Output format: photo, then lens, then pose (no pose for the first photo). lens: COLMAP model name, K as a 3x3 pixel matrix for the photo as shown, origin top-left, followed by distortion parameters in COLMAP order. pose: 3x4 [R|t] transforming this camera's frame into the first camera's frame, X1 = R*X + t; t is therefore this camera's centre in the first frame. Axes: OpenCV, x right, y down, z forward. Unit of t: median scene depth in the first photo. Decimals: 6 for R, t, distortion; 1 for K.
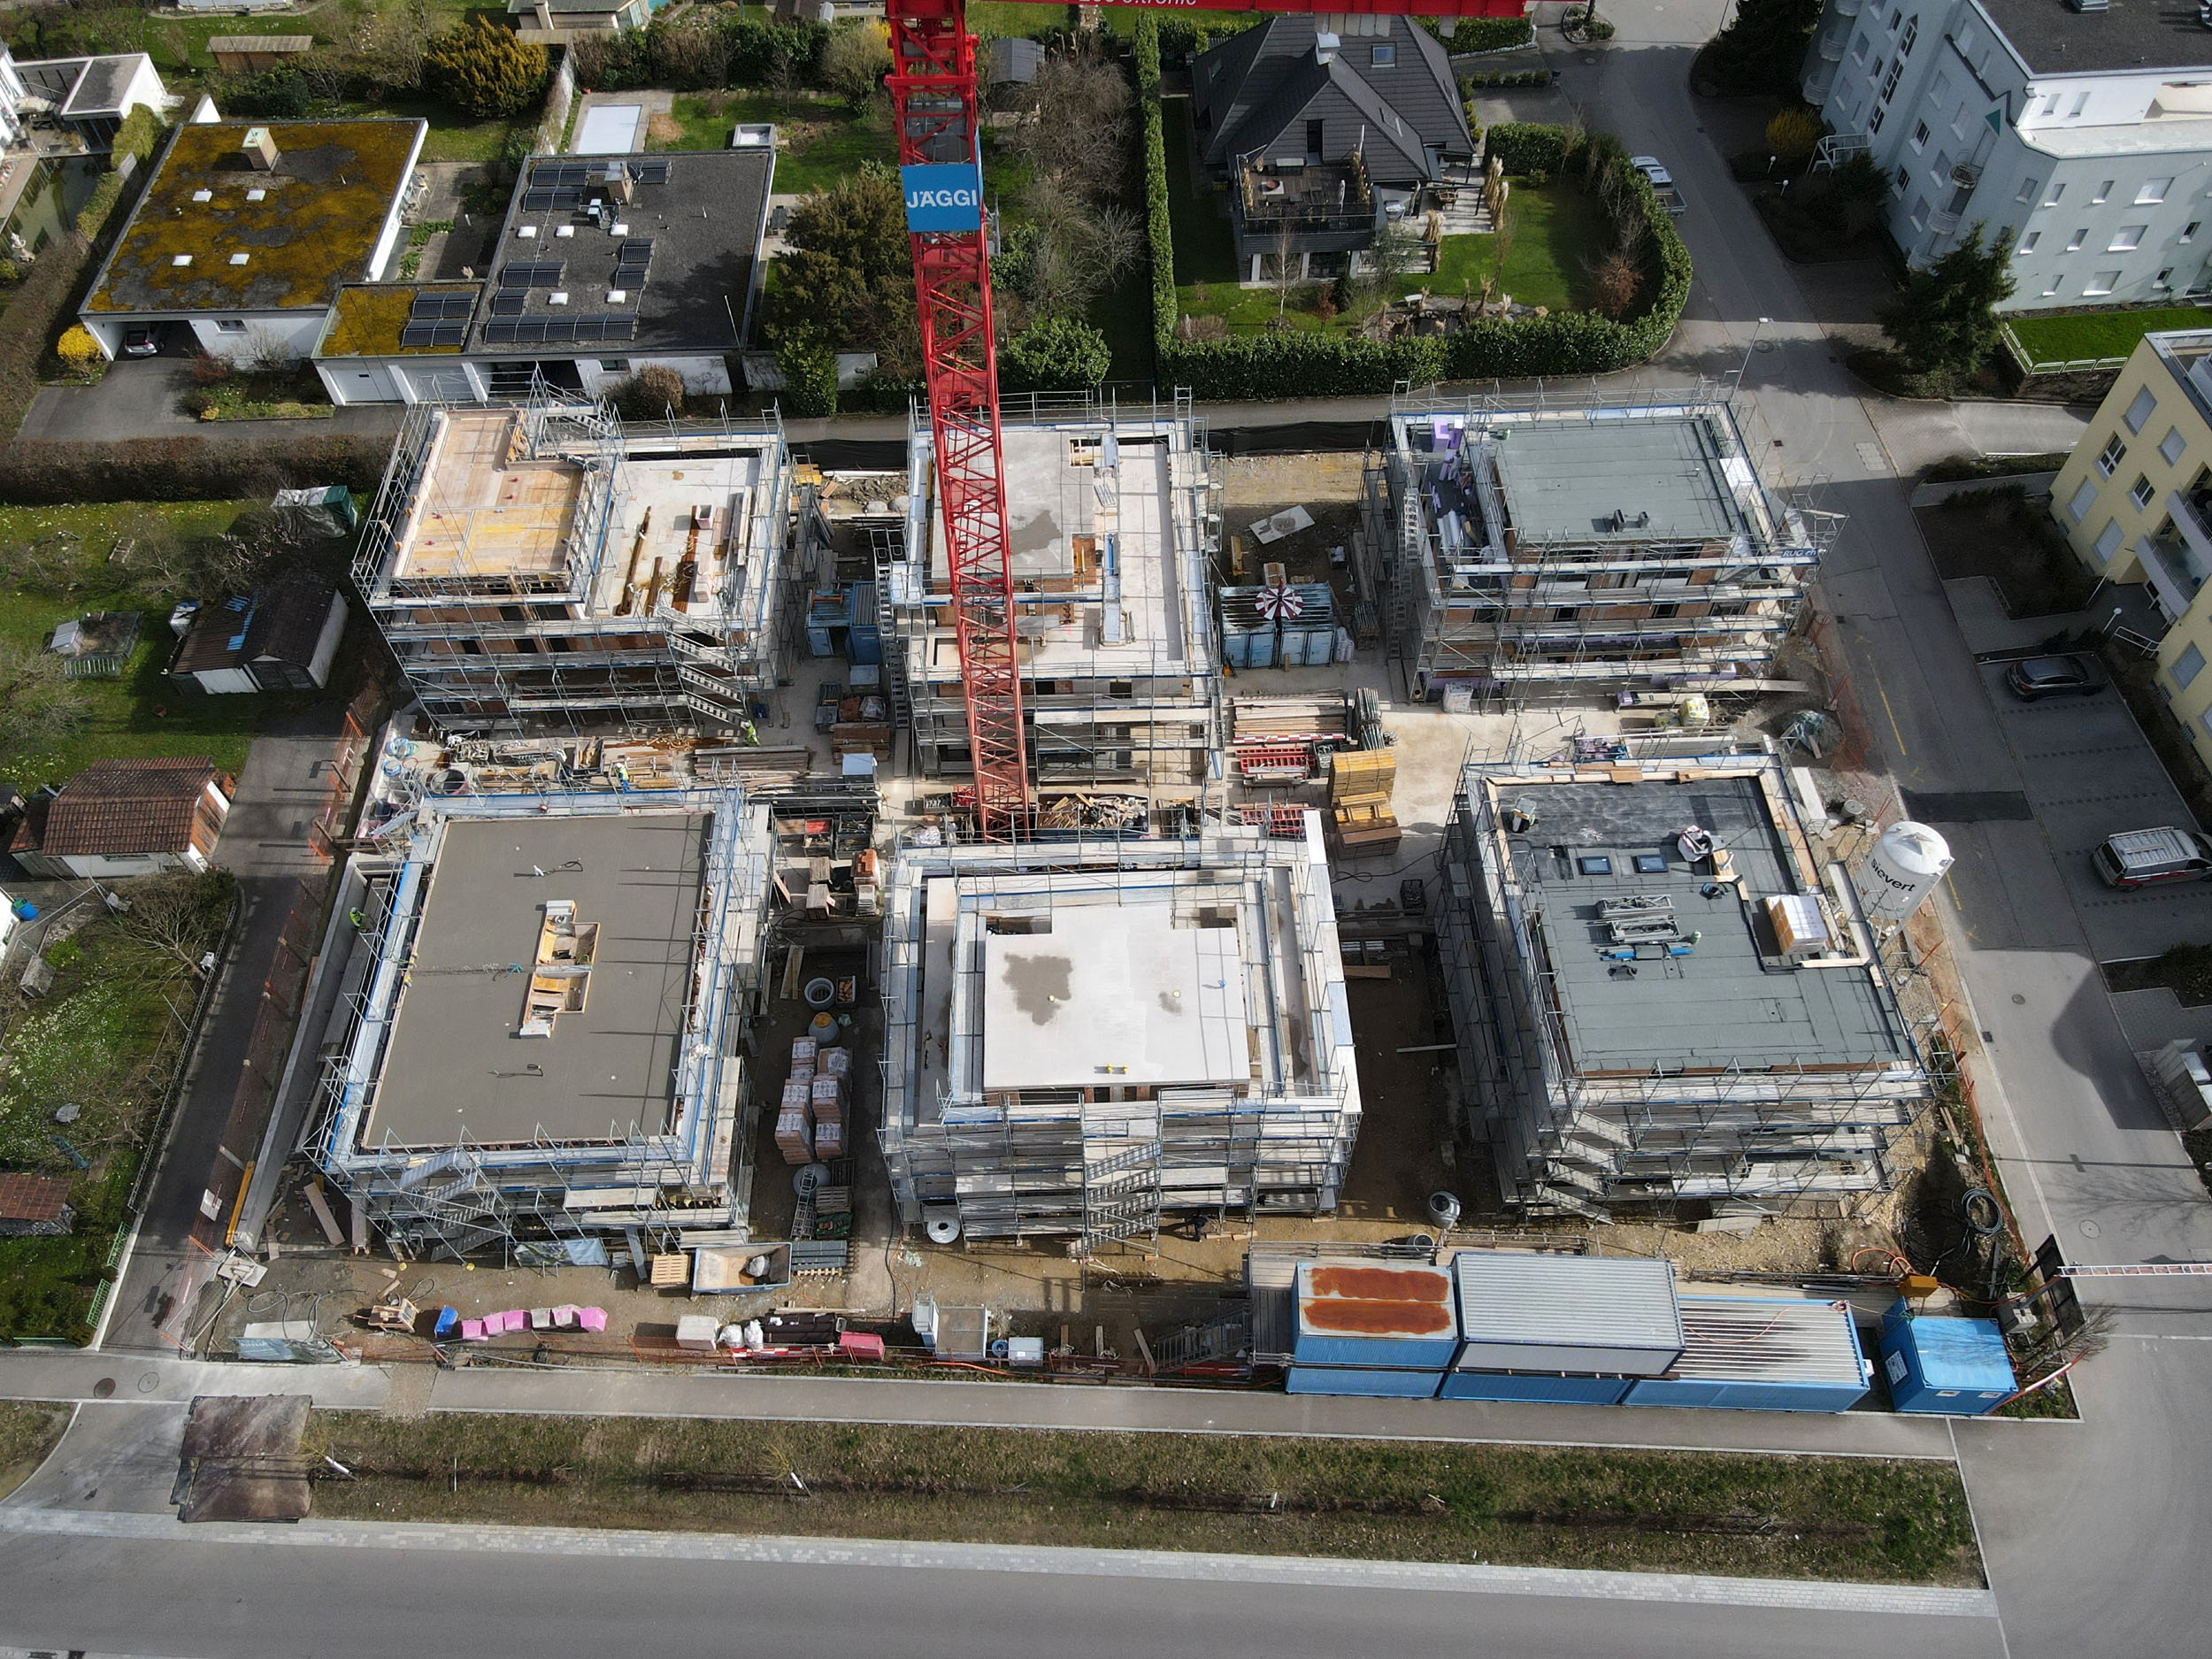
lens RADIAL K [[1614.7, 0, 1101.1], [0, 1614.7, 823.2], [0, 0, 1]] dist [0.019797, 0.002155]
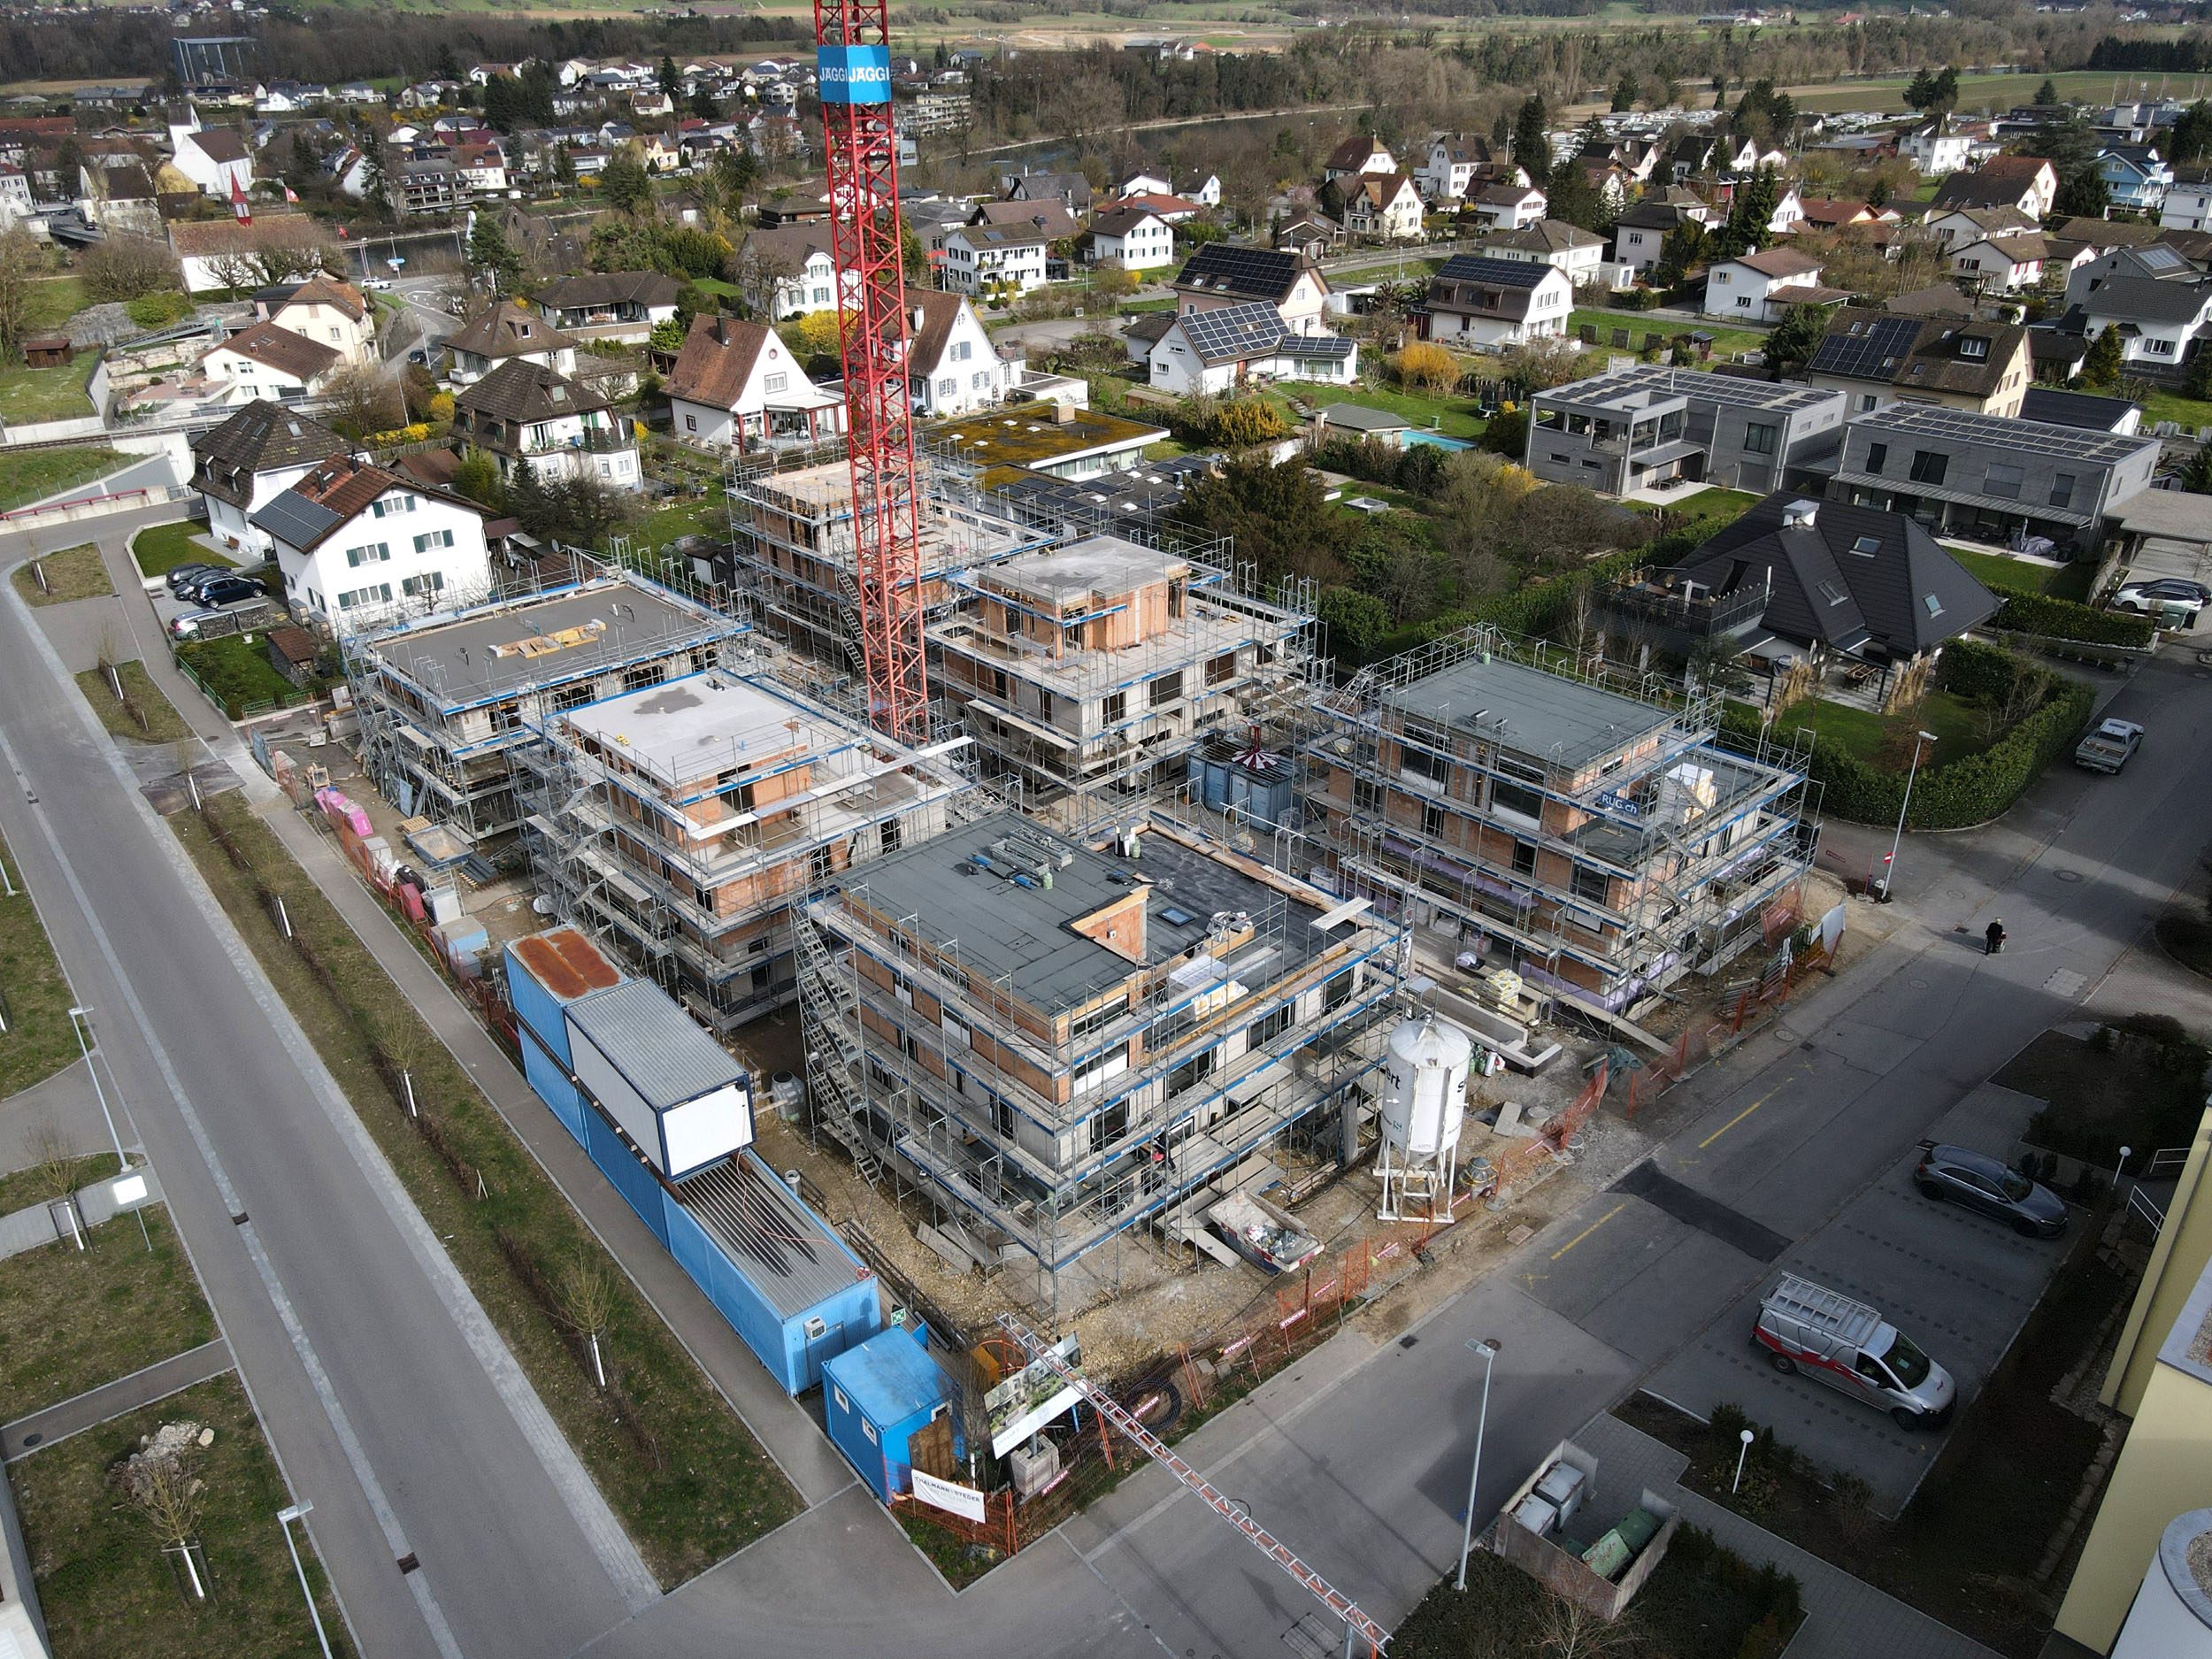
lens RADIAL K [[1614.7, 0, 1091.9], [0, 1614.7, 831.5], [0, 0, 1]] dist [0.019797, 0.002155]
pose [[0.655547, 0.358155, -0.664818, 0.970806], [-0.614866, 0.764253, -0.194569, 0.210527], [0.438403, 0.536324, 0.721221, 0.334584]]
